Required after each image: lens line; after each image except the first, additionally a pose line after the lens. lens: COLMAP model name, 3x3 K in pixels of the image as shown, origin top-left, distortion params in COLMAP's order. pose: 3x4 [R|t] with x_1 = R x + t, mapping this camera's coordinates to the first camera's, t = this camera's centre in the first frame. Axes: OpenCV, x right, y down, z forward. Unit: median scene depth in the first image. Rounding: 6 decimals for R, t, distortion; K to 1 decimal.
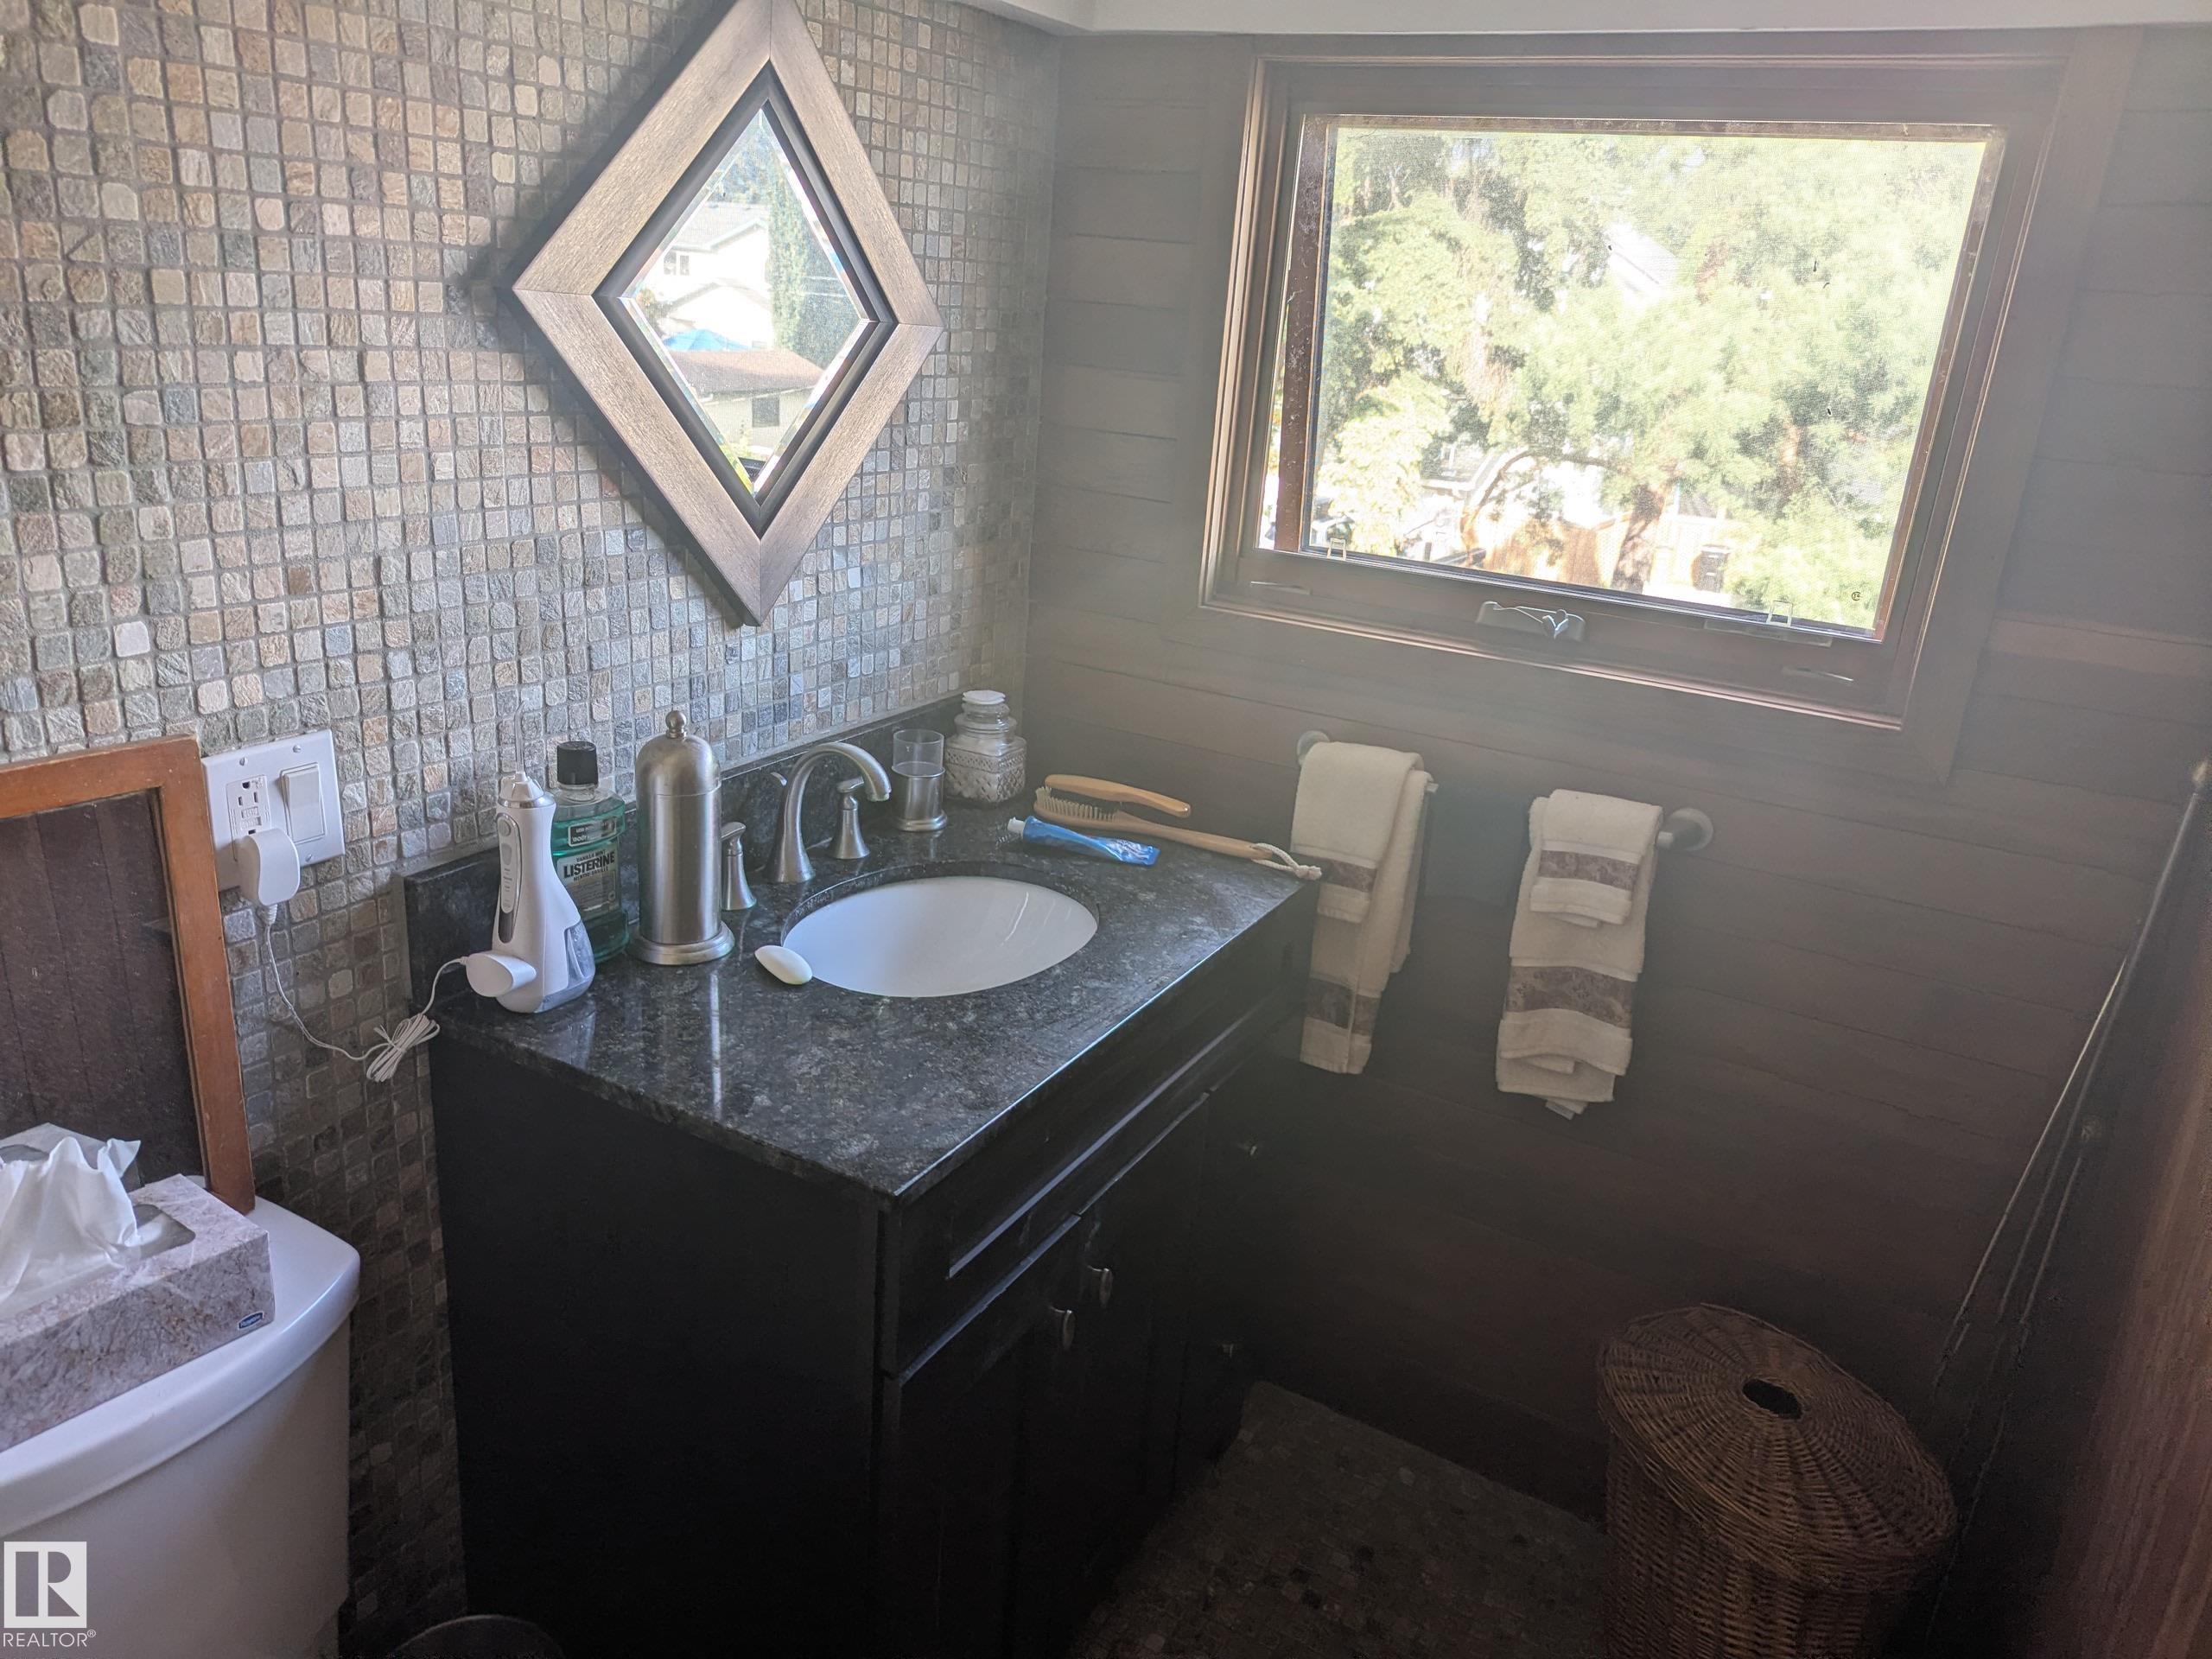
lens RADIAL K [[1574.9, 0, 1102.5], [0, 1574.9, 820.3], [0, 0, 1]] dist [0.076664, -0.064789]
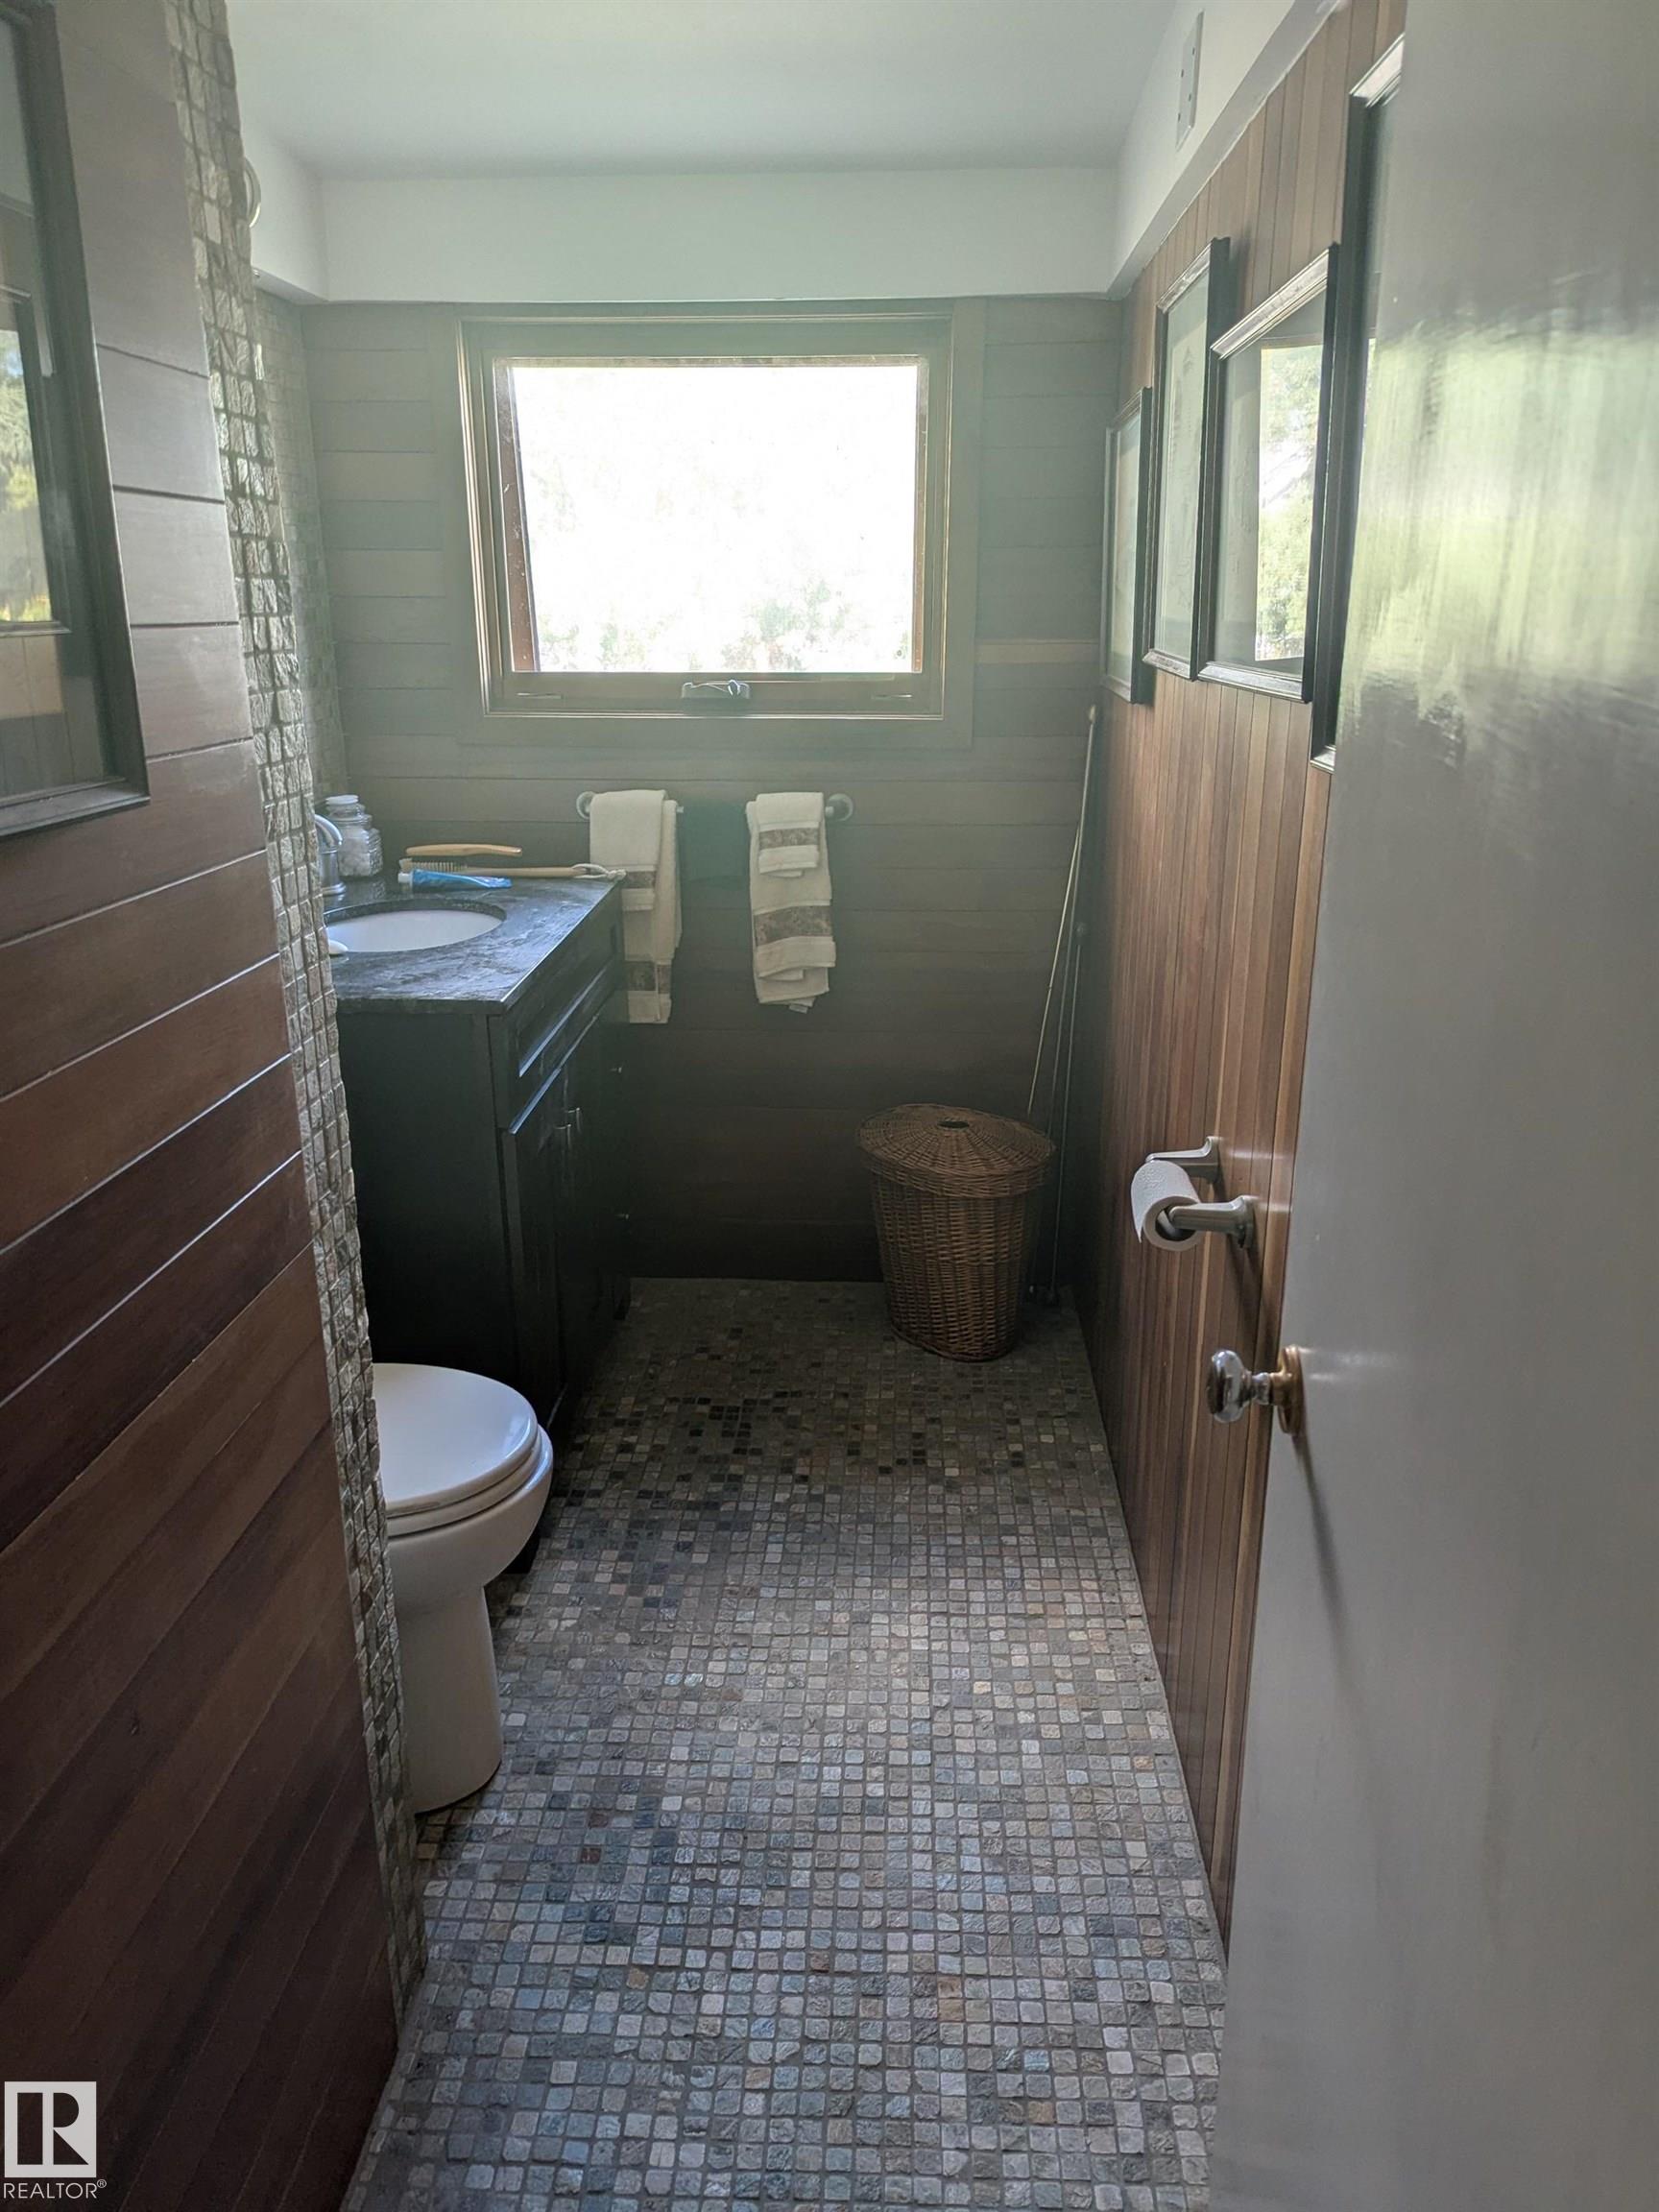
lens RADIAL K [[1574.9, 0, 829.5], [0, 1574.9, 1106.0], [0, 0, 1]] dist [0.076664, -0.064789]
pose [[0.893097, -0.208910, 0.398416, -0.326642], [0.207470, 0.977098, 0.047275, 0.216773], [-0.399168, 0.040438, 0.915986, -0.426629]]
